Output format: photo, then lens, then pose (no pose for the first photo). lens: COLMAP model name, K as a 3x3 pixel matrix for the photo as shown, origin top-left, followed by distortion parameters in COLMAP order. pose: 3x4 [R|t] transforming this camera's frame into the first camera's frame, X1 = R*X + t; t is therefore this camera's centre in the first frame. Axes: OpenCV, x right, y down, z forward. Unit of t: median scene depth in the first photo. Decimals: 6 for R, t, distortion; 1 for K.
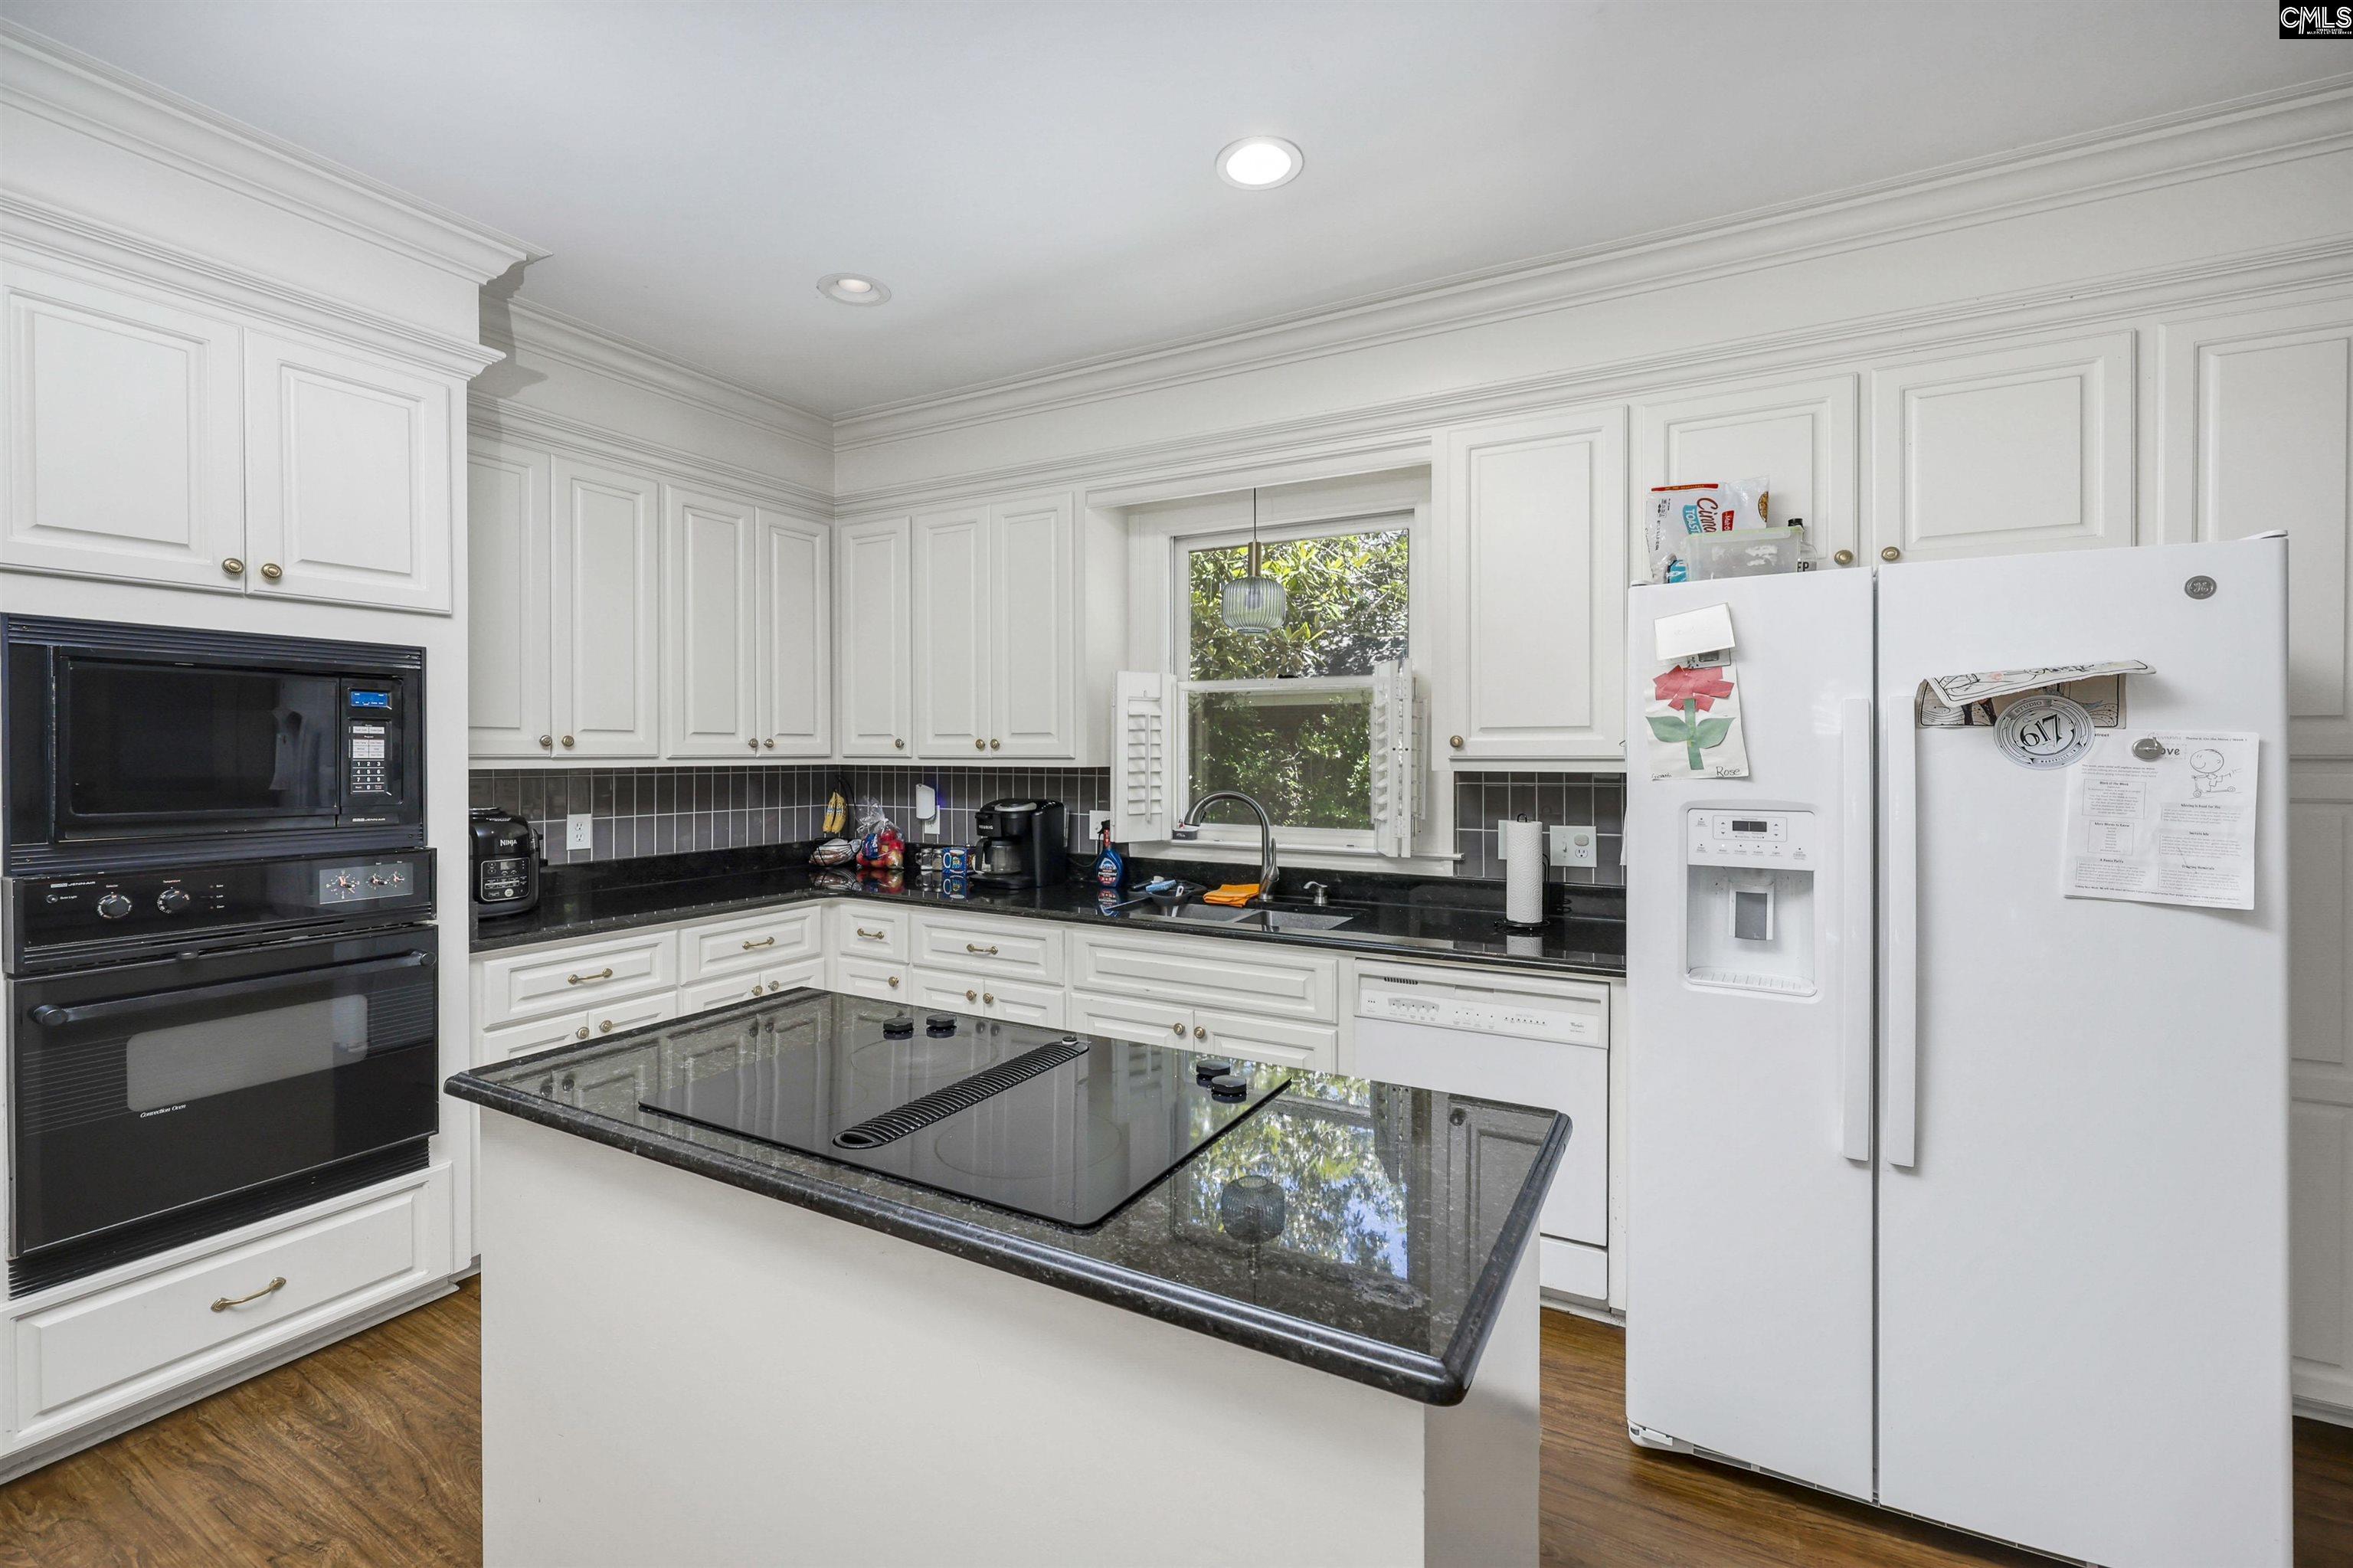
lens RADIAL K [[972.9, 0, 1202.4], [0, 972.9, 754.9], [0, 0, 1]] dist [0.010565, 0.000569]
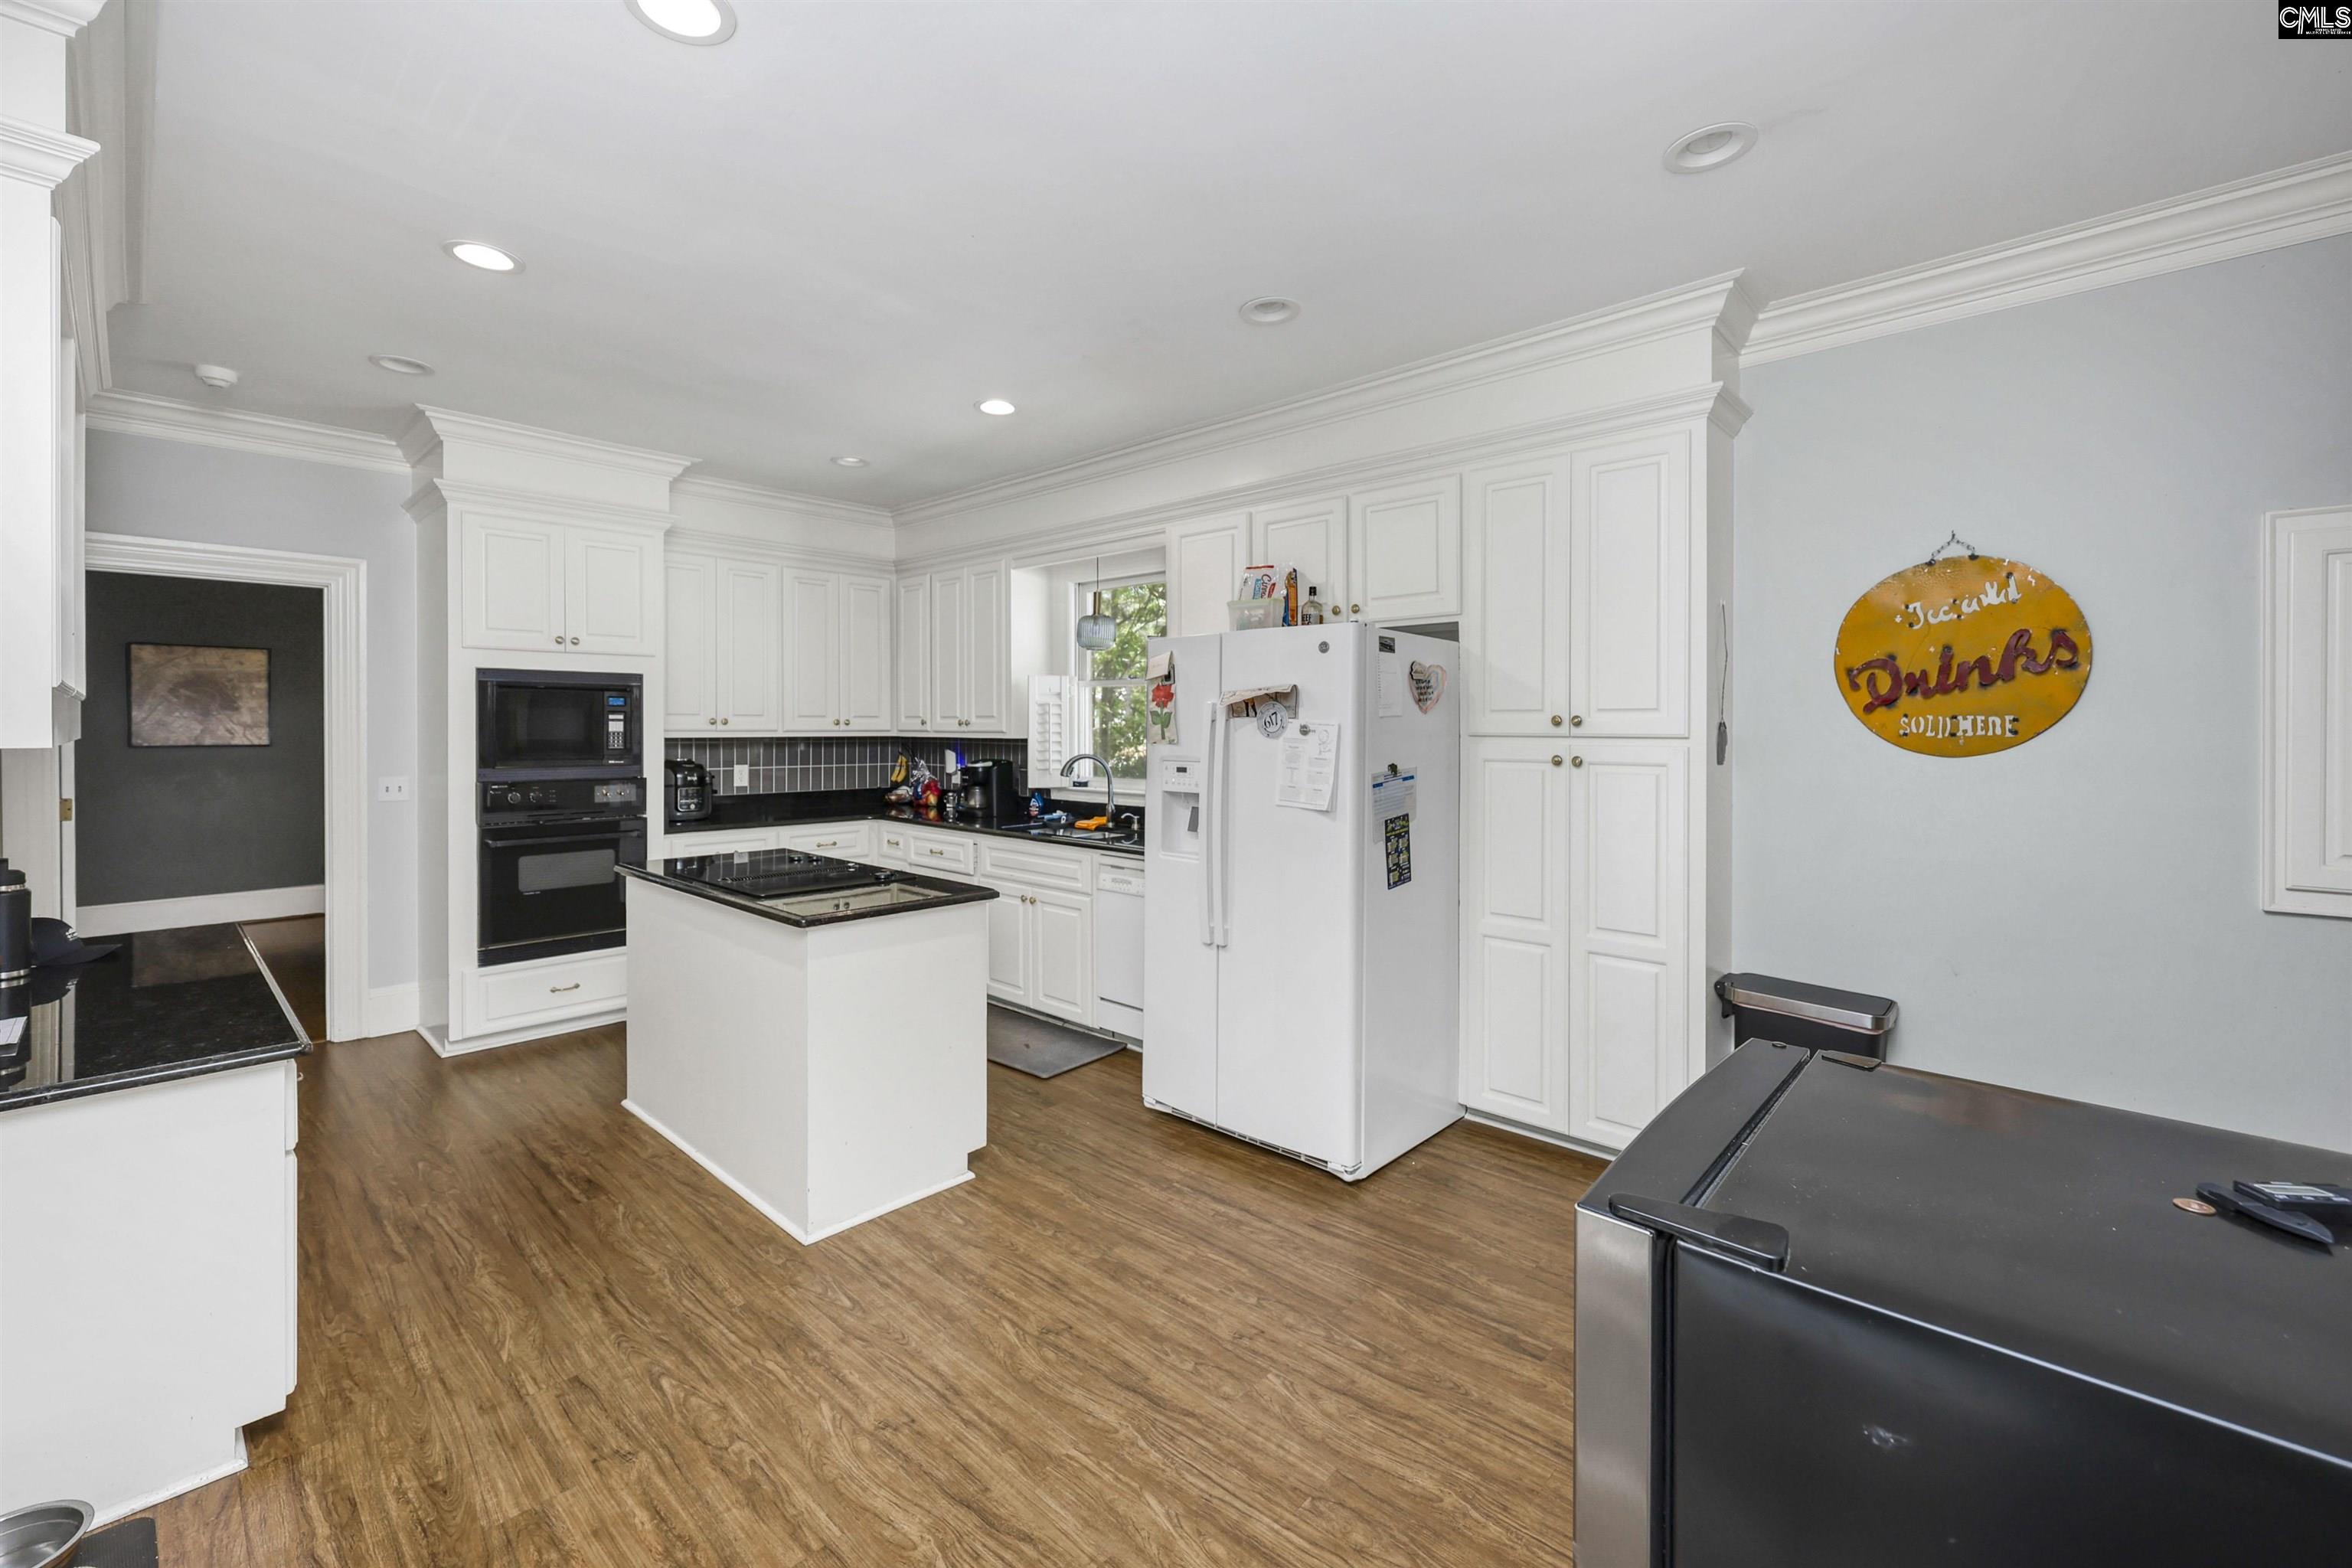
lens RADIAL K [[972.5, 0, 1154.1], [0, 972.5, 728.7], [0, 0, 1]] dist [0.010565, 0.000569]
pose [[0.958830, 0.002132, -0.283971, 0.583950], [-0.002250, 0.999997, -0.000089, -0.002814], [0.283970, 0.000725, 0.958833, -0.451678]]
